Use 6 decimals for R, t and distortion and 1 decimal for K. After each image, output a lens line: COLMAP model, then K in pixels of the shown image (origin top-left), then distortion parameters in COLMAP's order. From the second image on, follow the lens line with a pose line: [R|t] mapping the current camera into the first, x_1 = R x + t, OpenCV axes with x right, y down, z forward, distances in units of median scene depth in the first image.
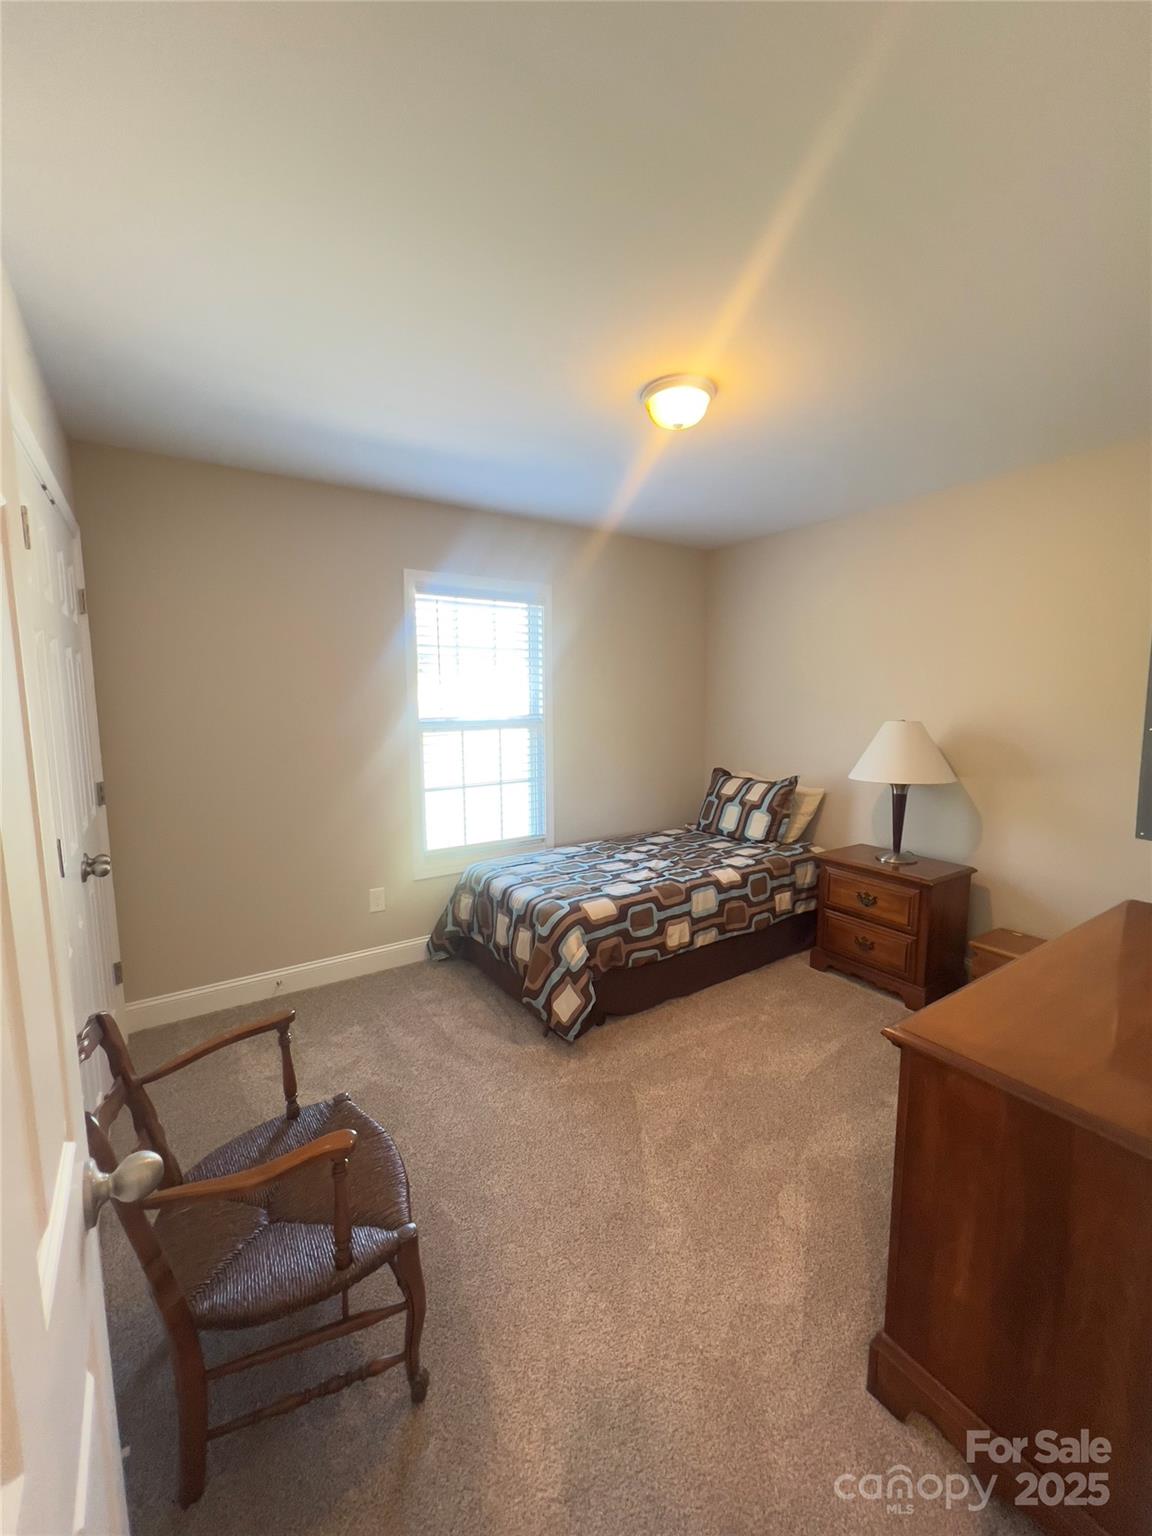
lens RADIAL K [[618.5, 0, 578.3], [0, 618.5, 770.4], [0, 0, 1]] dist [-0.001252, 0.000672]
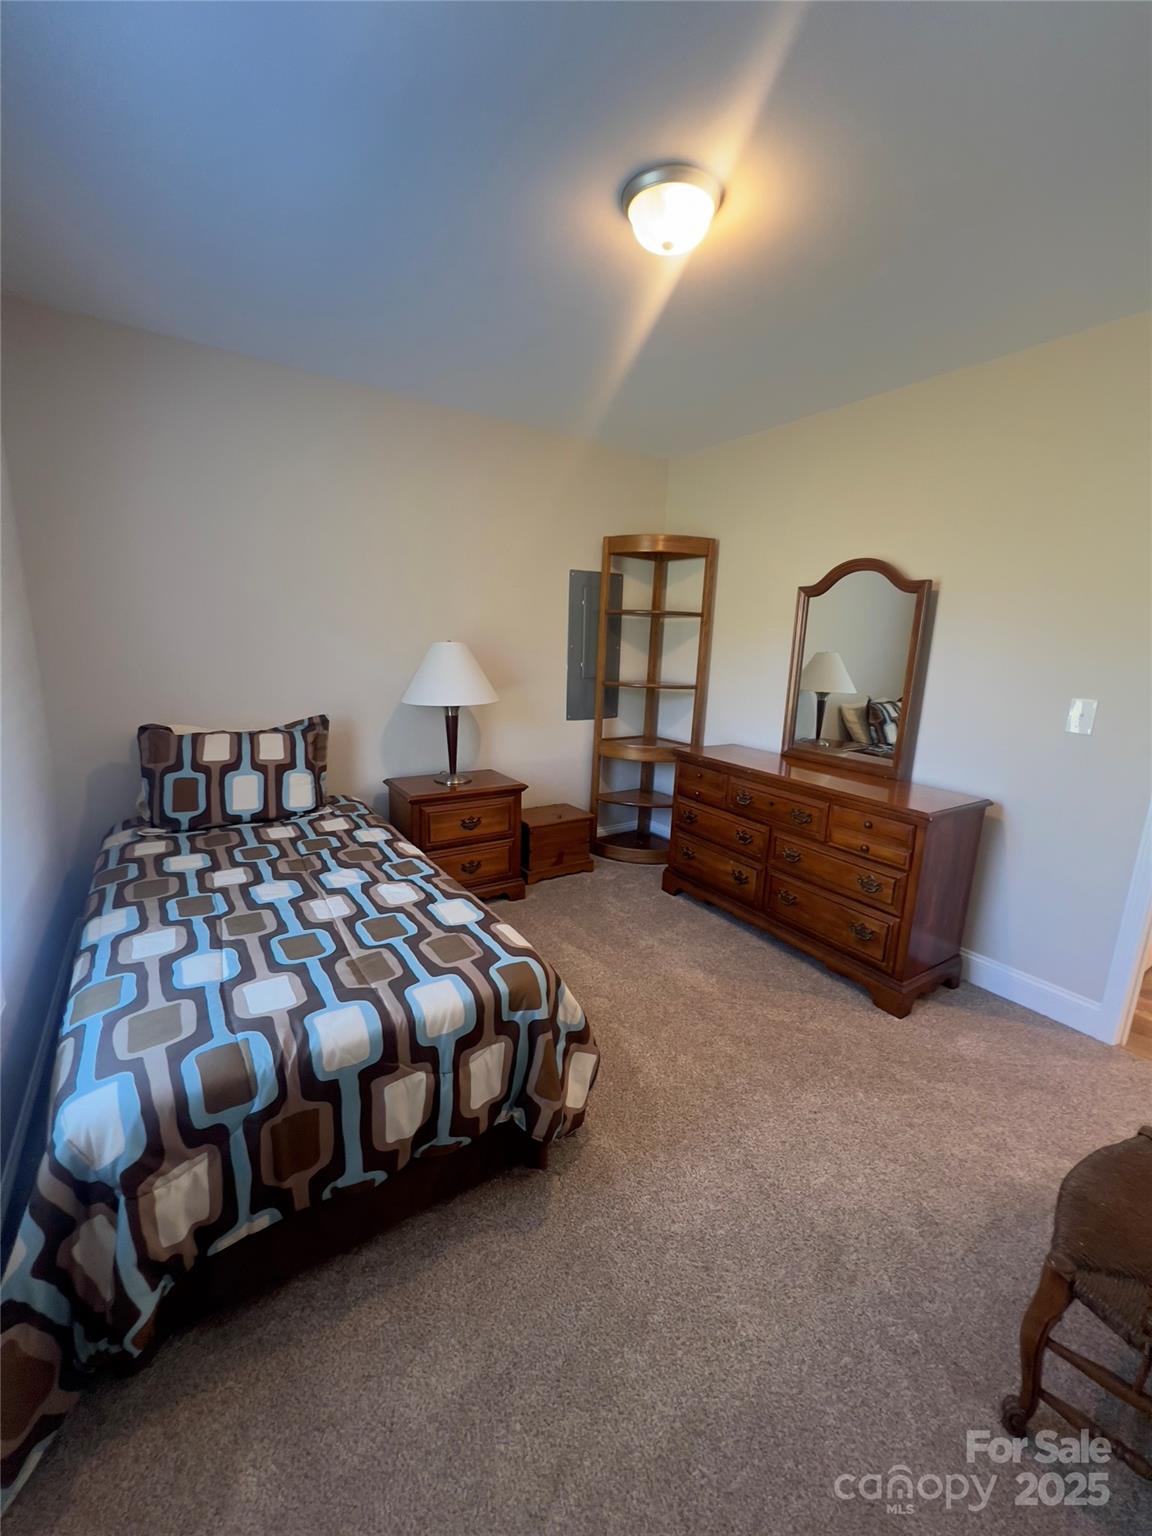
lens RADIAL K [[618.5, 0, 578.6], [0, 618.5, 766.3], [0, 0, 1]] dist [-0.001252, 0.000672]
pose [[0.007113, -0.205048, 0.978726, -0.475373], [0.080982, 0.975654, 0.203816, -0.069150], [-0.996690, 0.077809, 0.023545, 0.762884]]
